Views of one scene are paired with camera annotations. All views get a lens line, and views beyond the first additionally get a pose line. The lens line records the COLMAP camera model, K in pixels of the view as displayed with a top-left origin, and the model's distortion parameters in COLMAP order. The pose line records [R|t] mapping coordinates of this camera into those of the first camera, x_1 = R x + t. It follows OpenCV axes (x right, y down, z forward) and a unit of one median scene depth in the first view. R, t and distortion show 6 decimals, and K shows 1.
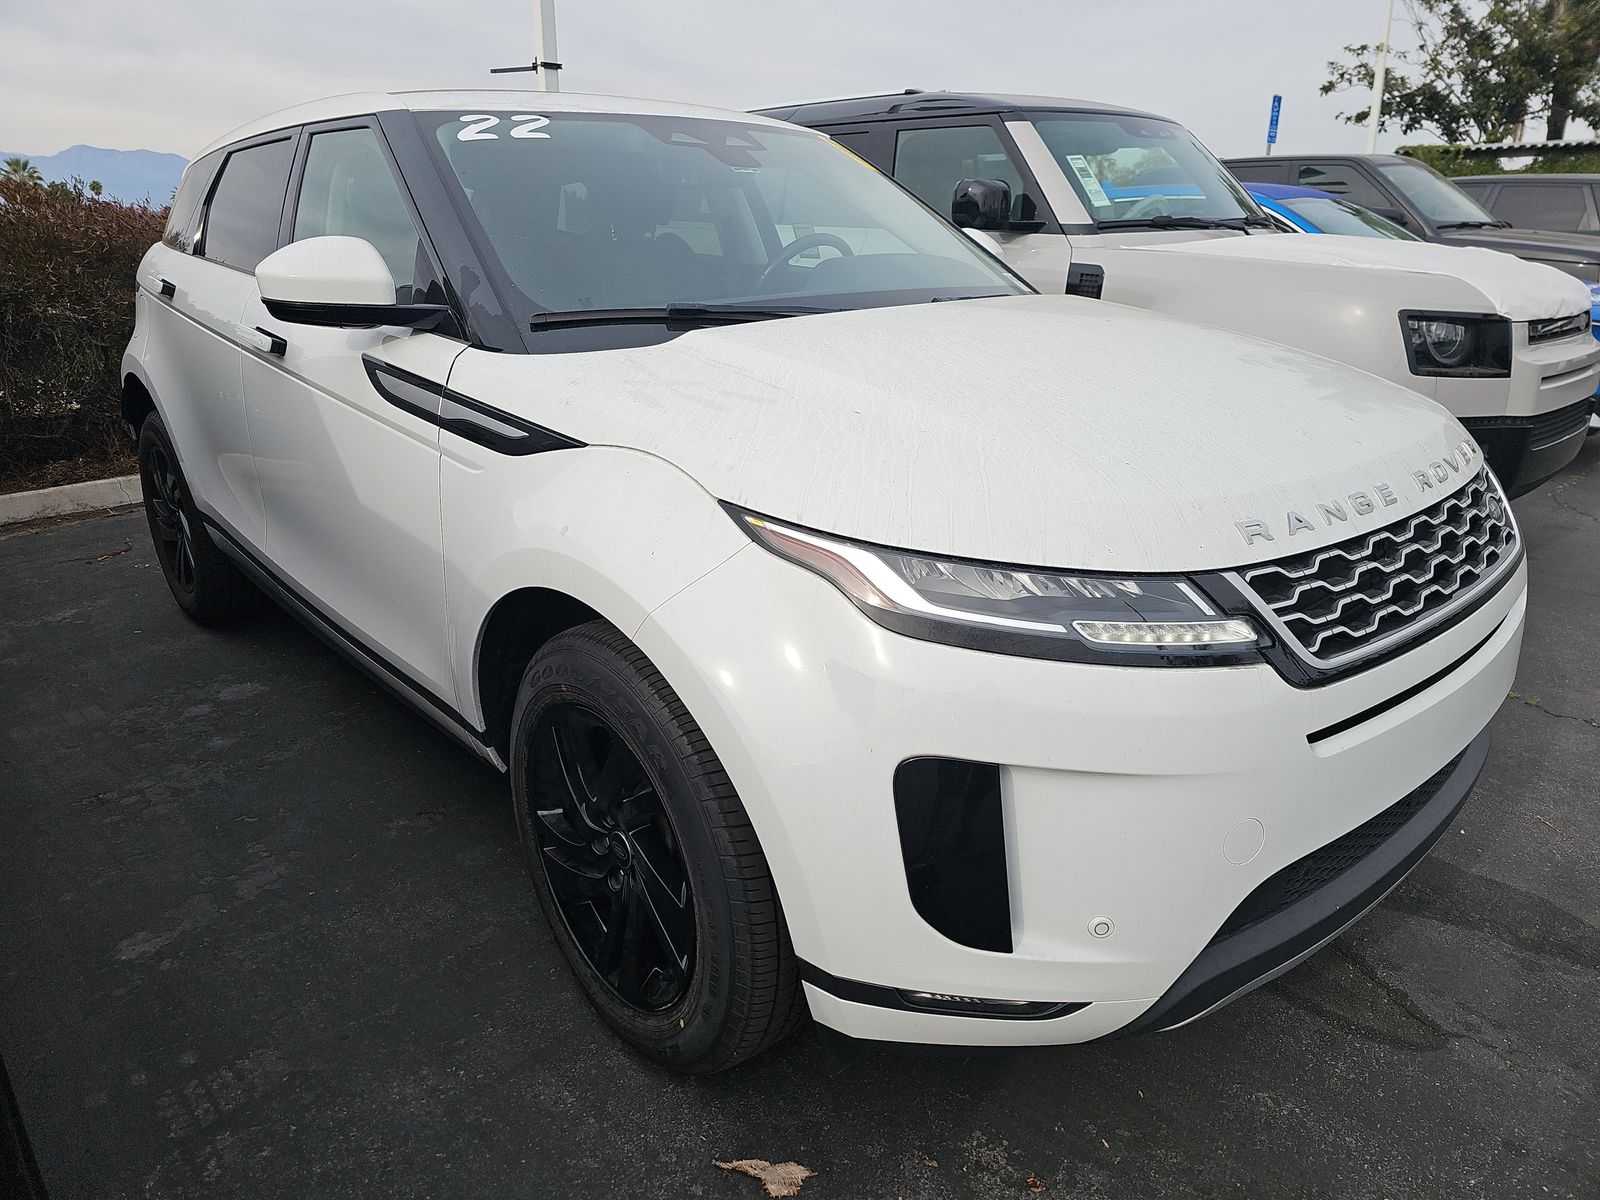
lens RADIAL K [[1055.6, 0, 800.0], [0, 1055.6, 600.0], [0, 0, 1]] dist [0.055567, -0.049324]
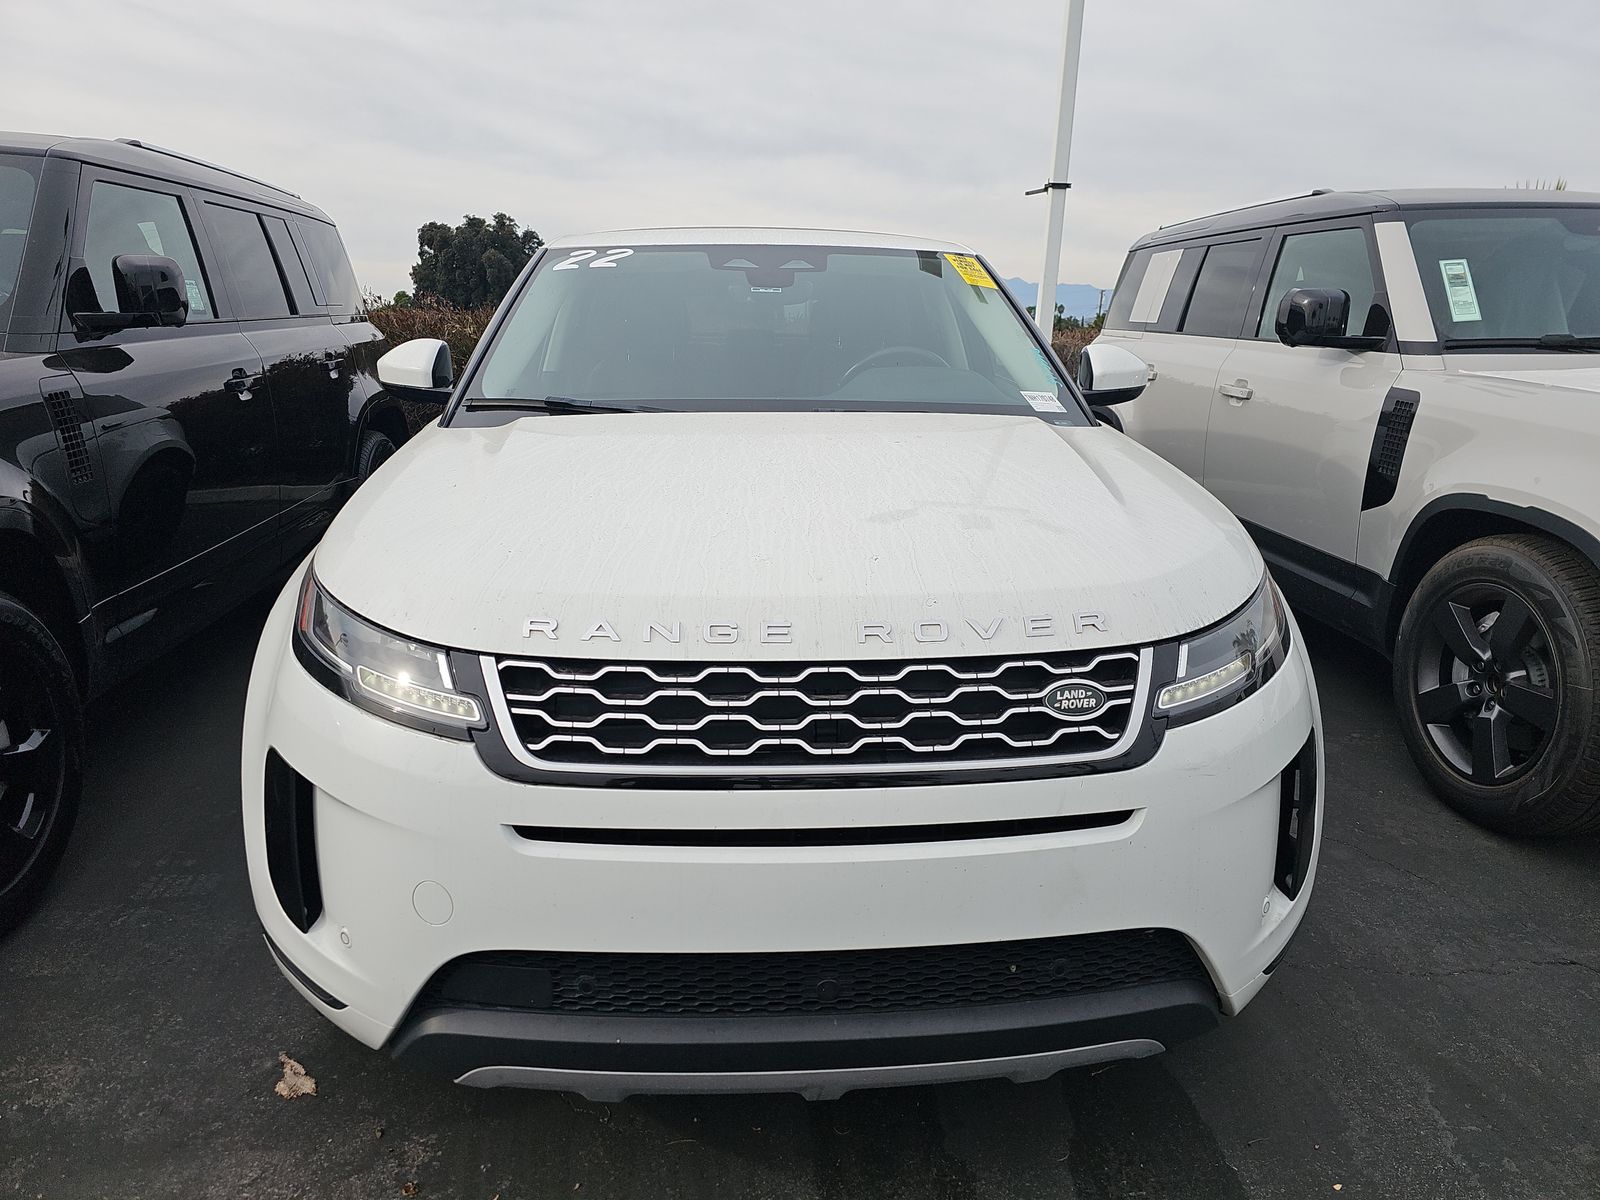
lens RADIAL K [[1055.6, 0, 800.0], [0, 1055.6, 600.0], [0, 0, 1]] dist [0.055567, -0.049324]
pose [[0.794320, 0.166153, -0.584337, 0.406583], [-0.217077, 0.975996, -0.017565, -0.042220], [0.567392, 0.140798, 0.811321, 0.092441]]
